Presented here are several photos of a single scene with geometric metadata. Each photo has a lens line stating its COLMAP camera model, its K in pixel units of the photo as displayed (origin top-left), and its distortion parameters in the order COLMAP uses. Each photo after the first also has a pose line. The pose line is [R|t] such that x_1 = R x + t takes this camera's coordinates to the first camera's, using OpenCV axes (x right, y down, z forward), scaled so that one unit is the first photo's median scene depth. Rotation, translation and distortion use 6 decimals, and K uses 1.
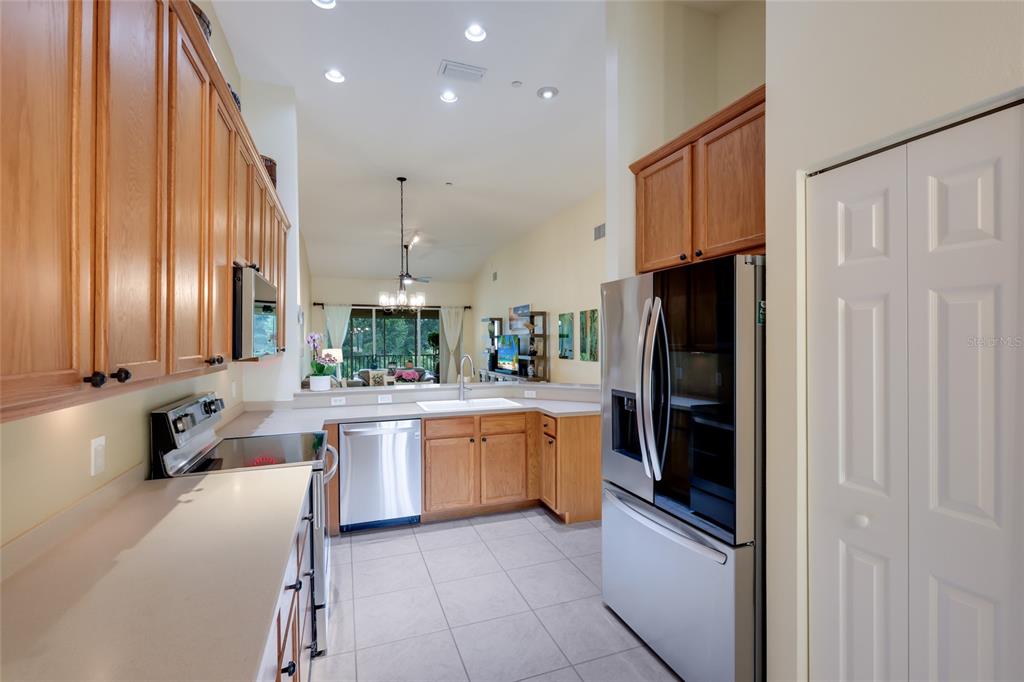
lens RADIAL K [[458.8, 0, 514.4], [0, 458.8, 344.7], [0, 0, 1]] dist [-0.003483, -0.000603]
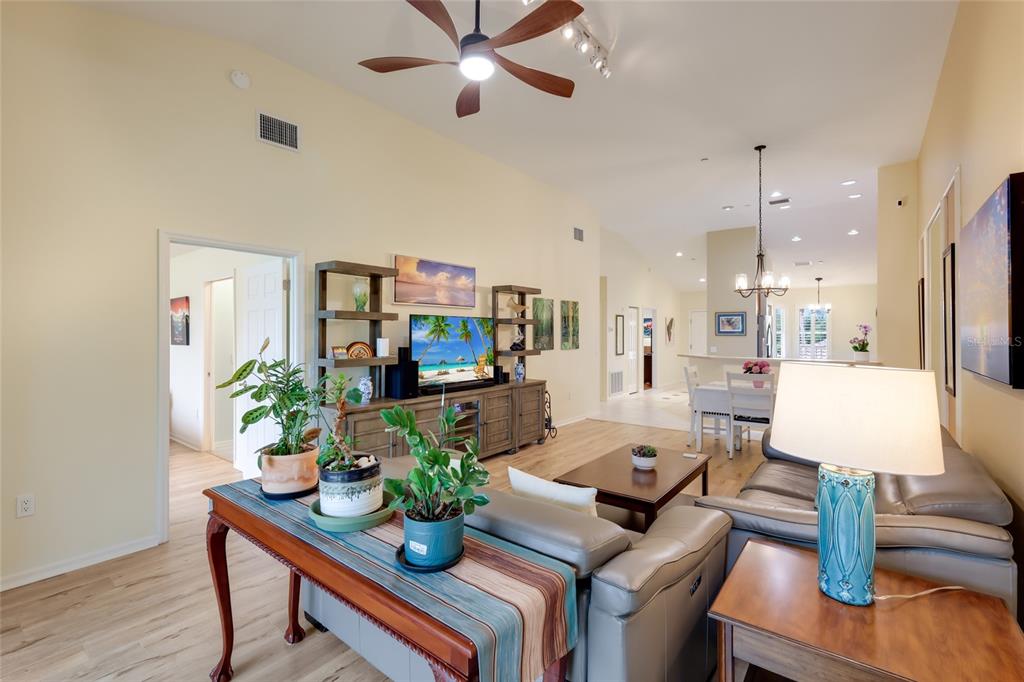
lens RADIAL K [[454.4, 0, 512.9], [0, 454.4, 328.7], [0, 0, 1]] dist [-0.003284, -0.000317]
pose [[-0.518283, 0.012560, 0.855117, -0.515336], [0.008118, 0.999919, -0.009767, -0.001616], [-0.855171, 0.001879, -0.518343, 1.286309]]
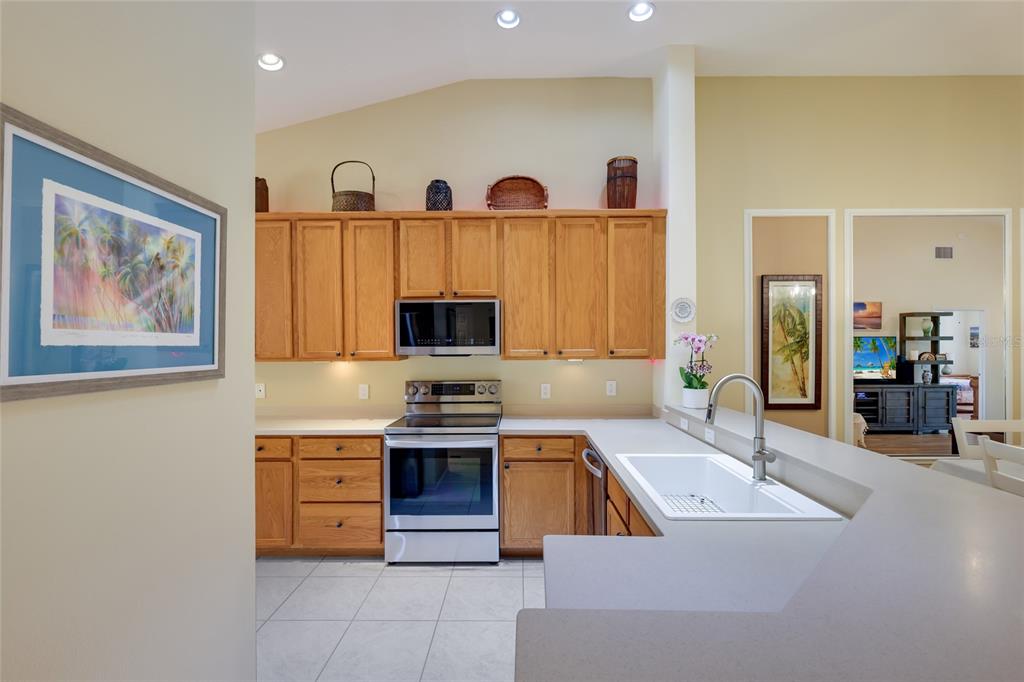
lens RADIAL K [[453.3, 0, 512.2], [0, 453.3, 346.7], [0, 0, 1]] dist [-0.000663, 0.000260]
pose [[-0.362002, 0.006914, -0.932152, 0.179498], [-0.002792, 0.999960, 0.008502, -0.002825], [0.932173, 0.005680, -0.361969, 0.457042]]
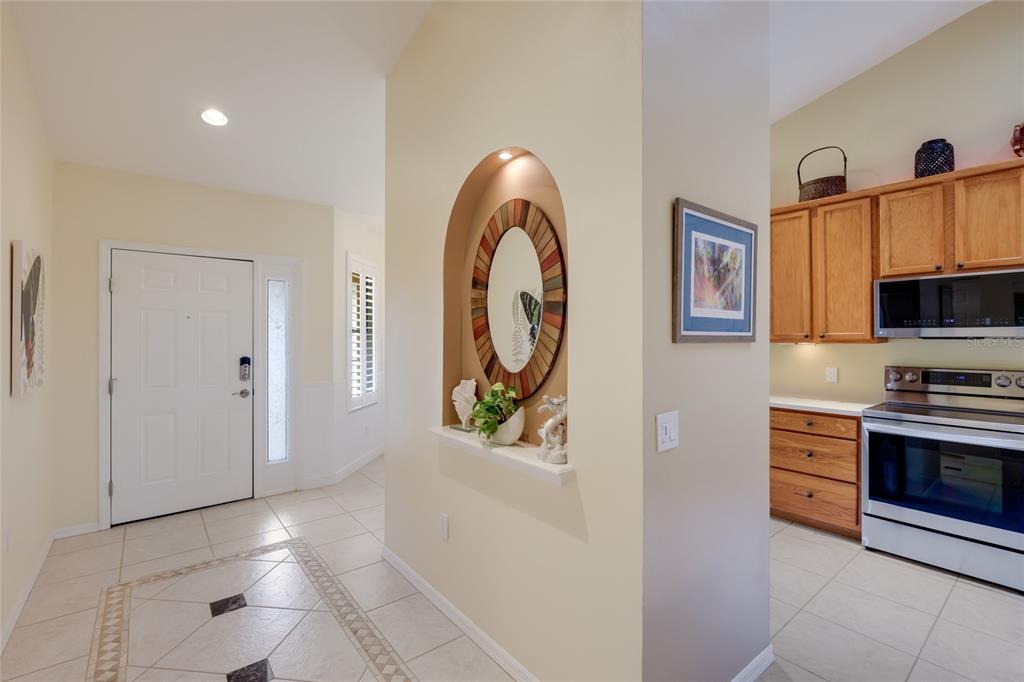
lens RADIAL K [[454.8, 0, 512.9], [0, 454.8, 335.6], [0, 0, 1]] dist [-0.004943, -0.000562]
pose [[-0.949459, 0.000950, -0.313889, 0.250016], [-0.000716, 0.999986, 0.005194, 0.004549], [0.313890, 0.005156, -0.949445, 0.483127]]
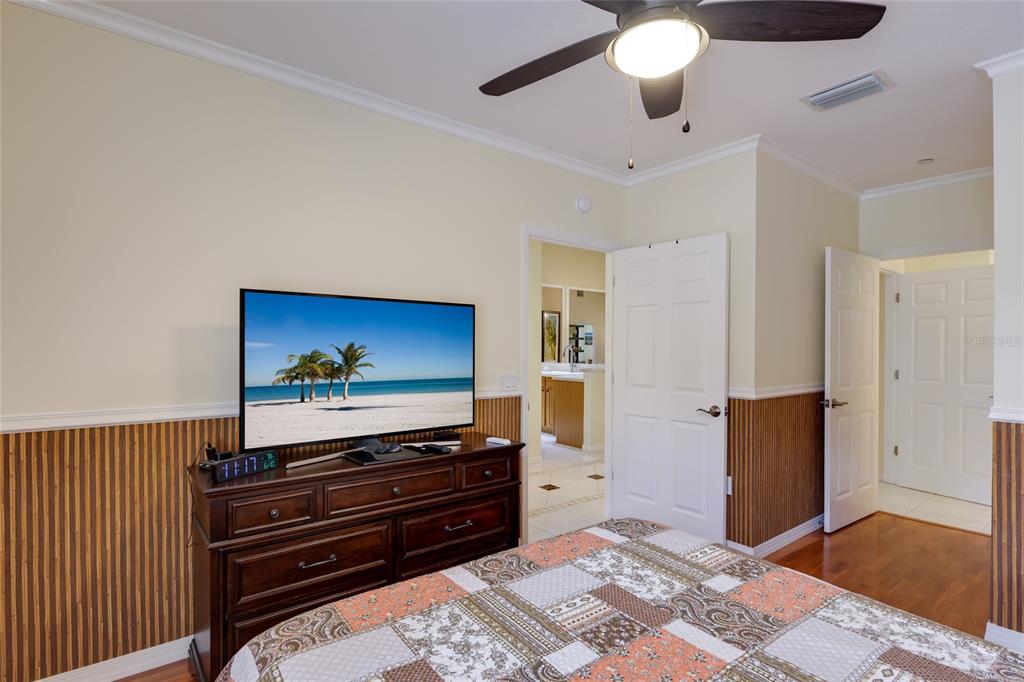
lens RADIAL K [[488.7, 0, 510.8], [0, 488.7, 341.7], [0, 0, 1]] dist [-0.001313, -0.000012]
pose [[0.289555, -0.002179, -0.957159, 0.726738], [-0.012464, 0.999904, -0.006047, 0.011859], [0.957080, 0.013681, 0.289500, 0.141365]]
